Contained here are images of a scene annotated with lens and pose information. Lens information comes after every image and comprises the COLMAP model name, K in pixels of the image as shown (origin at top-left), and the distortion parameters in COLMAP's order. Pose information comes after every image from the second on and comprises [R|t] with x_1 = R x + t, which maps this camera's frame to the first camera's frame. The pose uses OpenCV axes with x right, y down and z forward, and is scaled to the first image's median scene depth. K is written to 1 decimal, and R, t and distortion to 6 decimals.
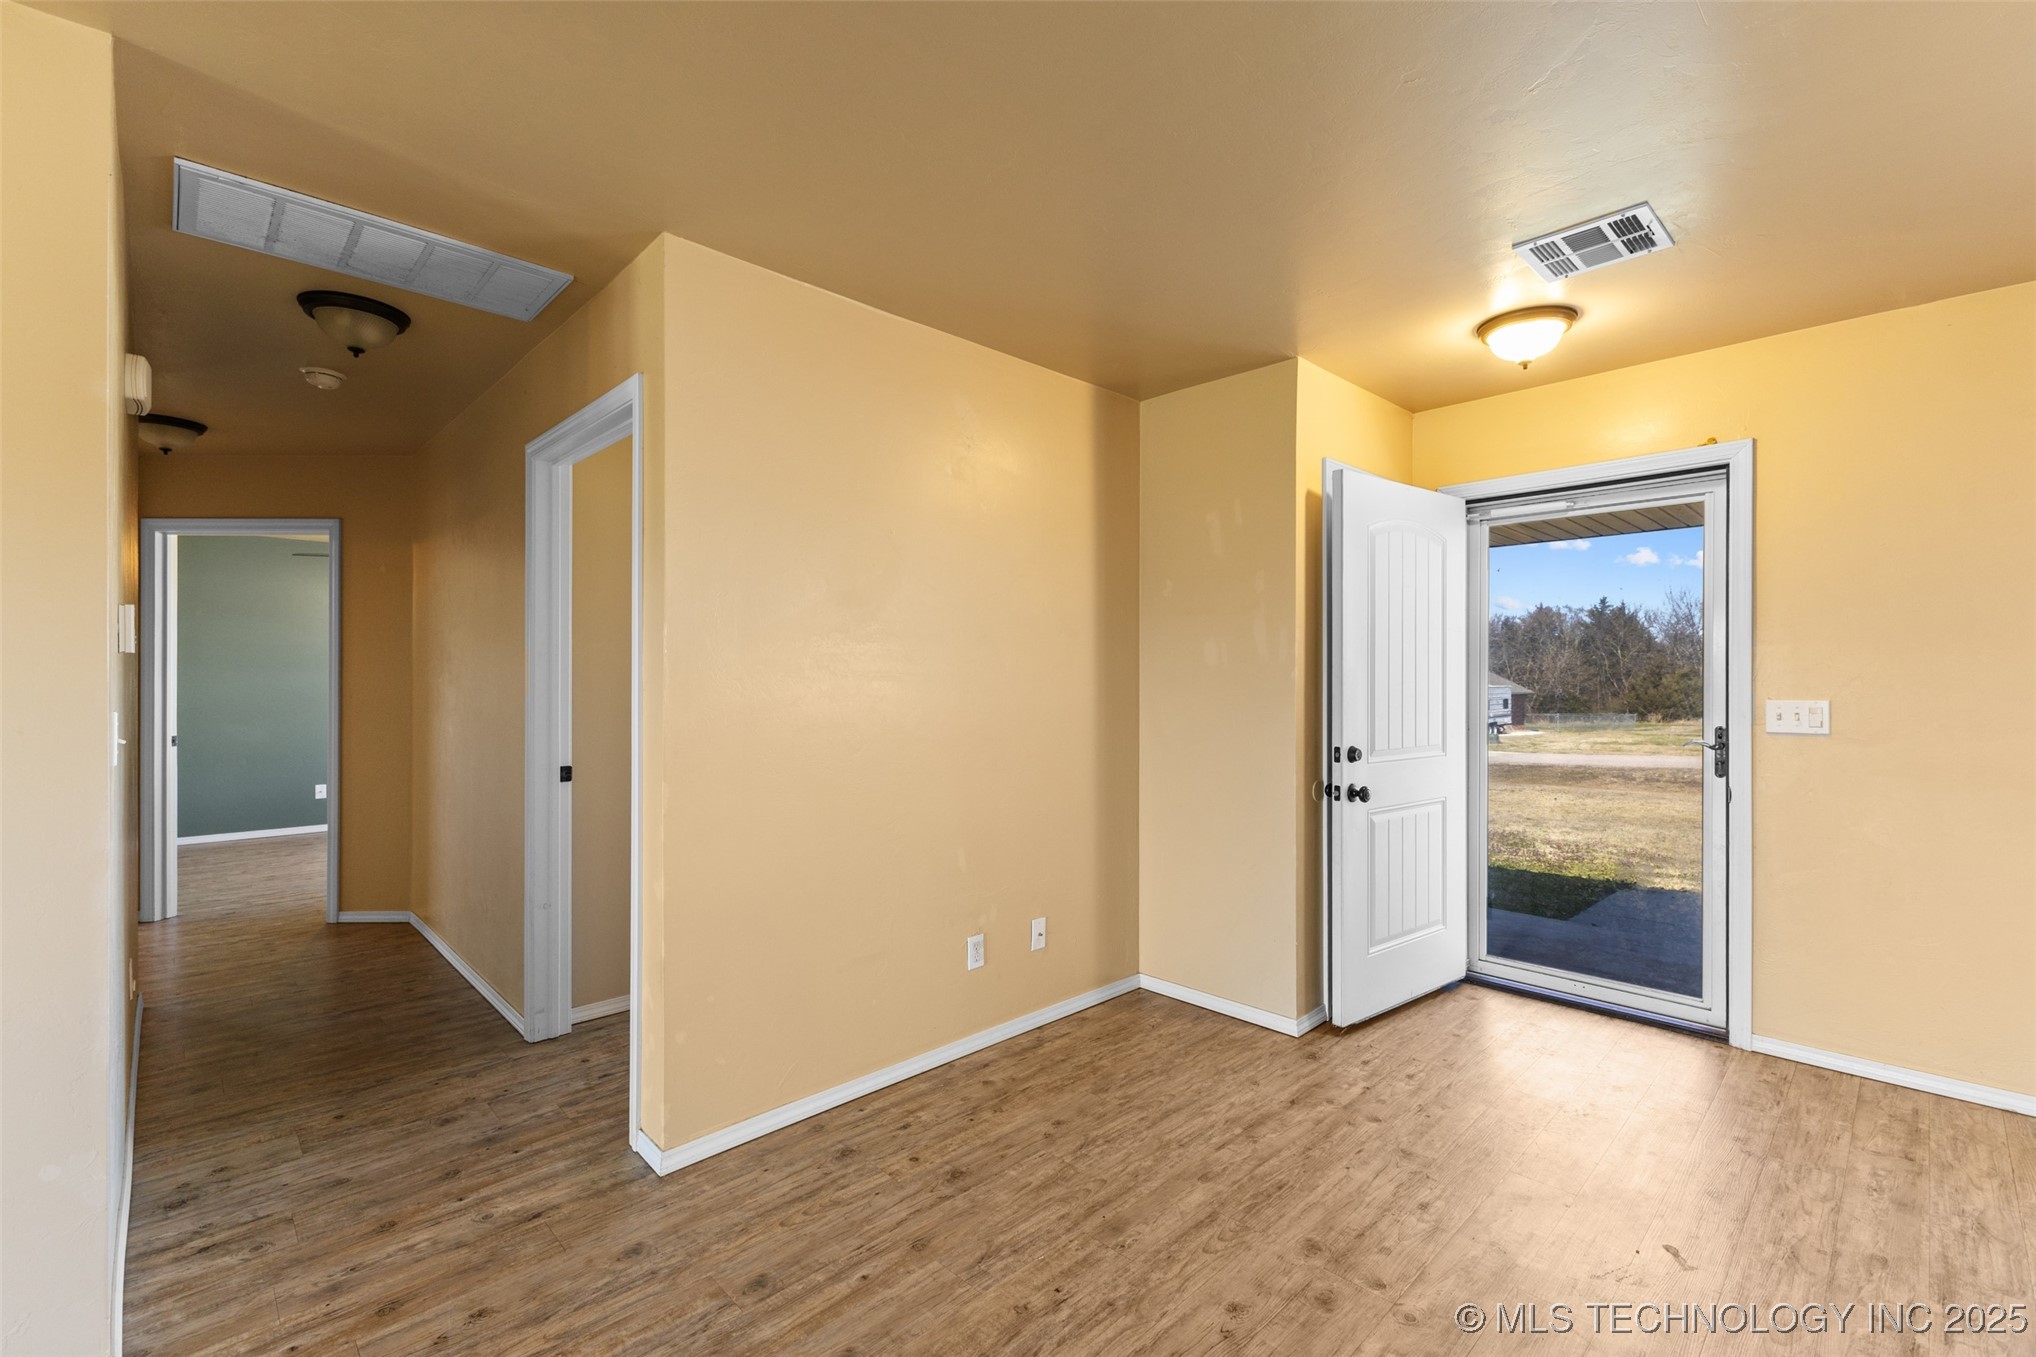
lens RADIAL K [[863.3, 0, 1019.8], [0, 863.3, 681.5], [0, 0, 1]] dist [0.010184, -0.005982]
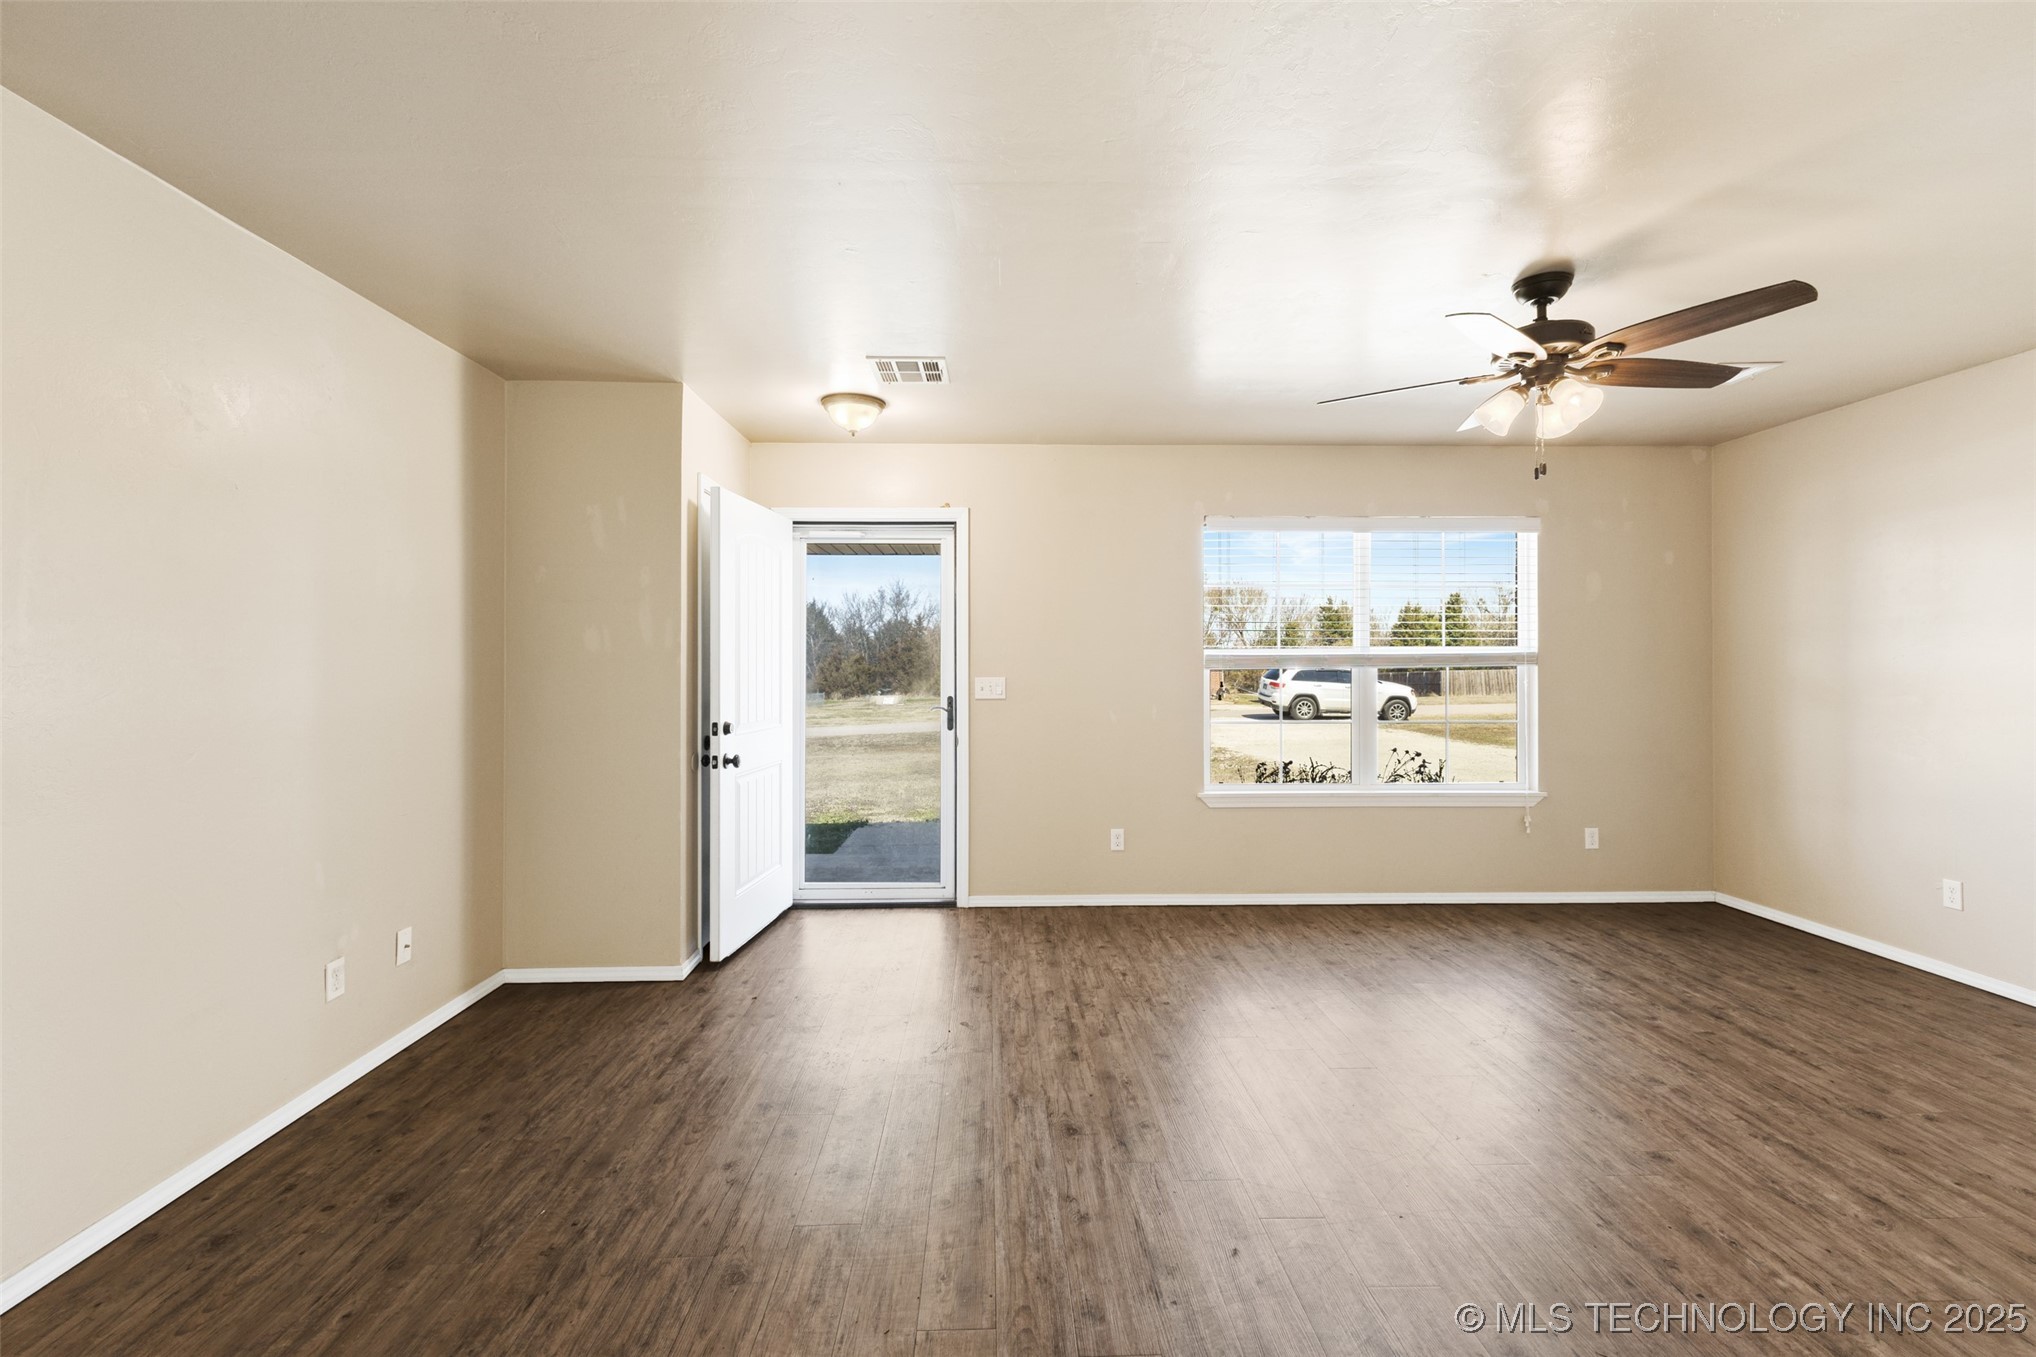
lens RADIAL K [[866.4, 0, 1016.4], [0, 866.4, 657.9], [0, 0, 1]] dist [-0.002776, -0.000641]
pose [[0.669066, 0.005744, 0.743181, -0.285699], [0.001102, 0.999961, -0.008721, -0.001674], [-0.743203, 0.006654, 0.669033, -0.107374]]
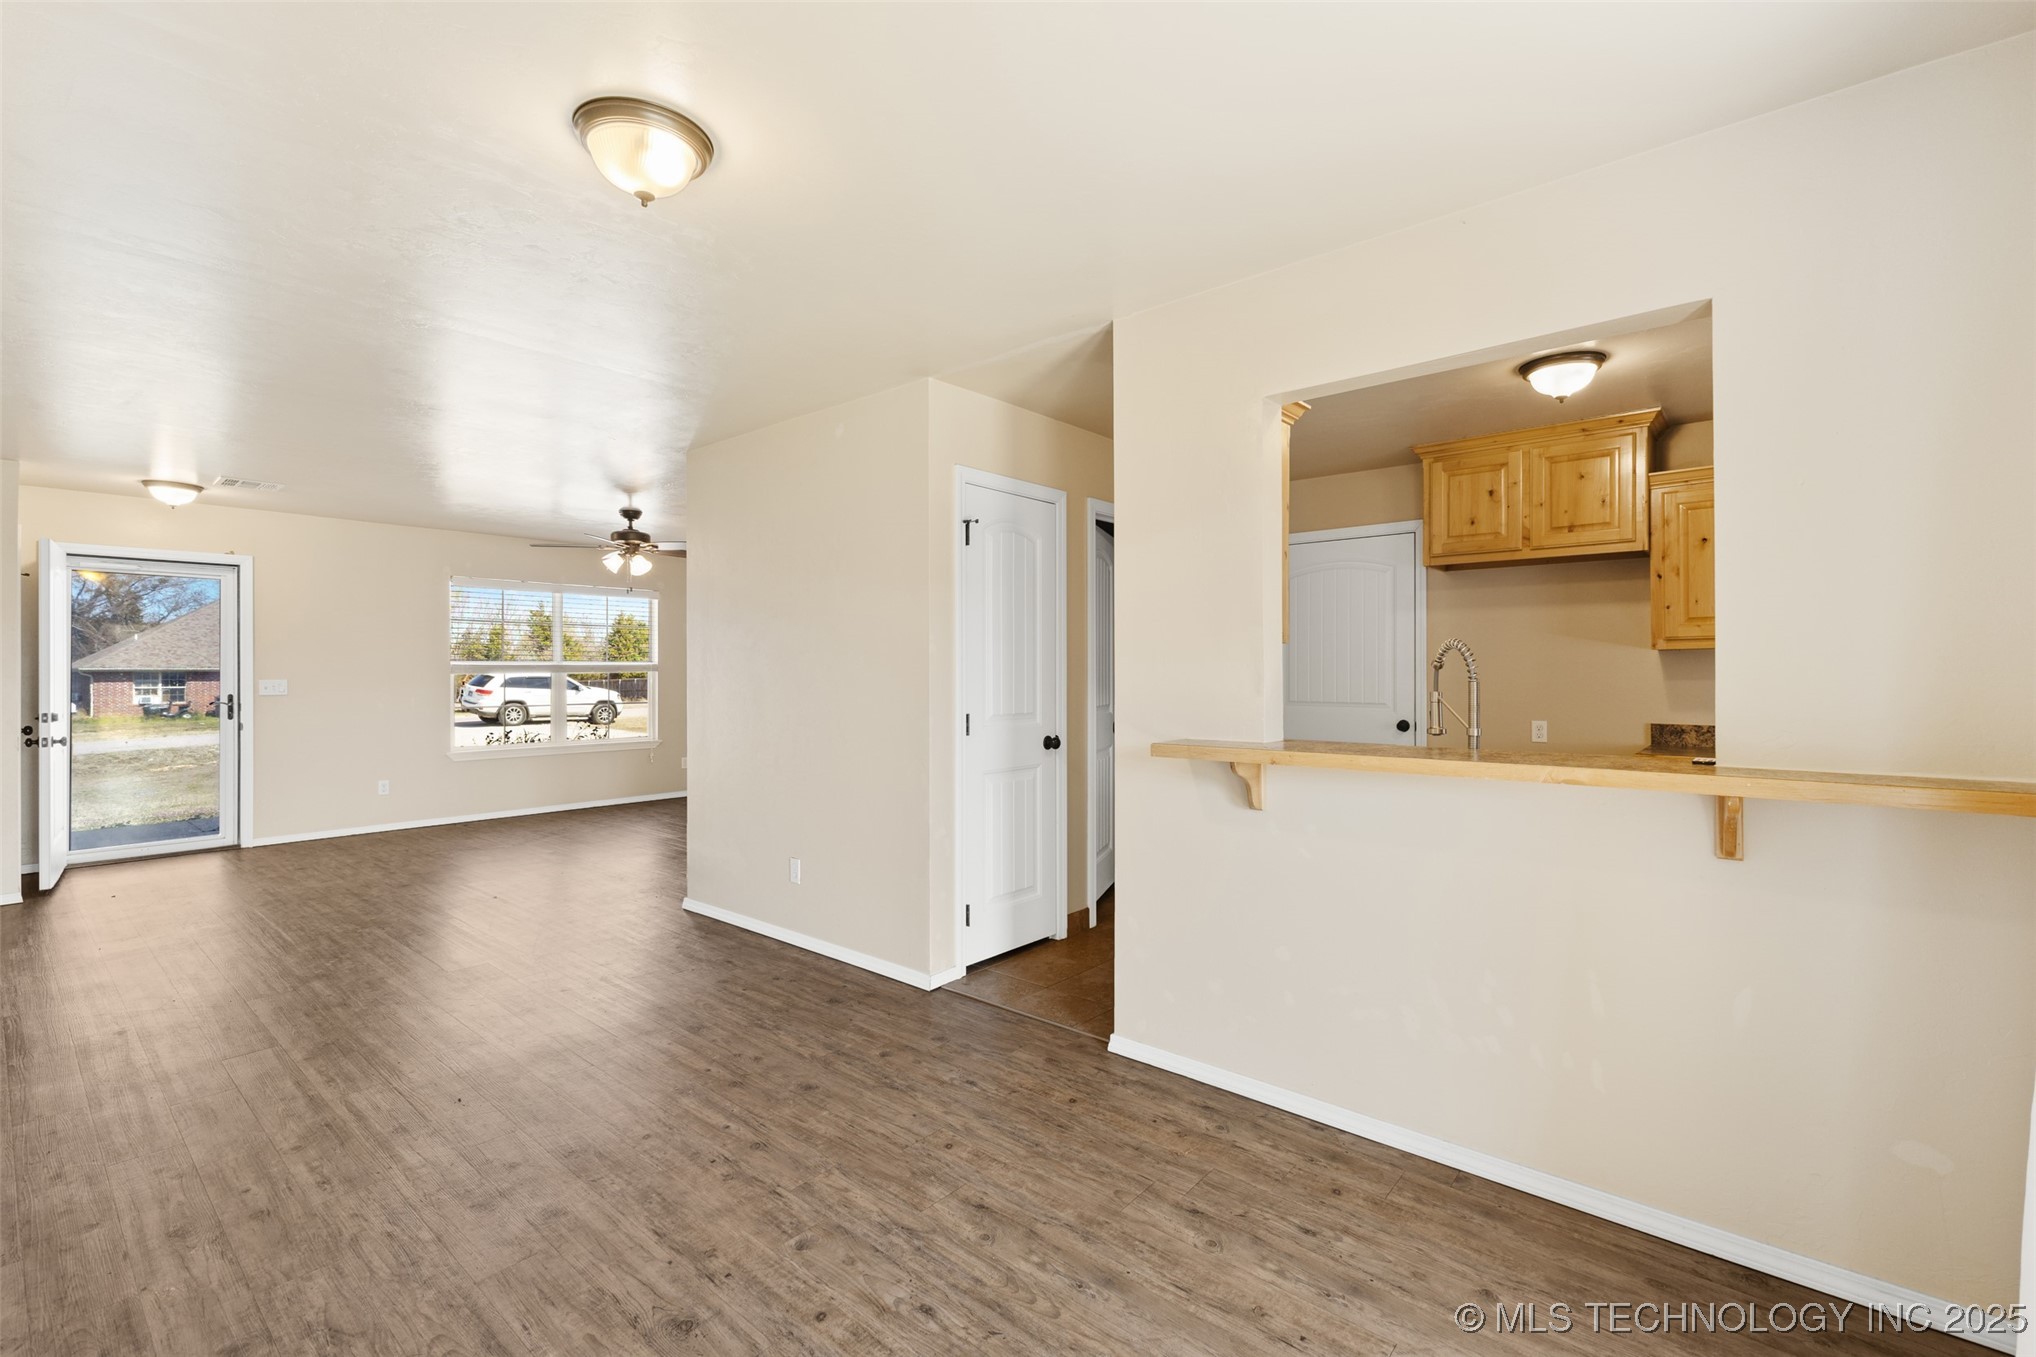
lens RADIAL K [[824.9, 0, 986.8], [0, 824.9, 679.1], [0, 0, 1]] dist [0.017056, -0.010119]
pose [[-0.108031, -0.007639, 0.994118, -1.628942], [-0.000437, 0.999971, 0.007636, 0.001695], [-0.994147, 0.000391, -0.108031, -0.668581]]
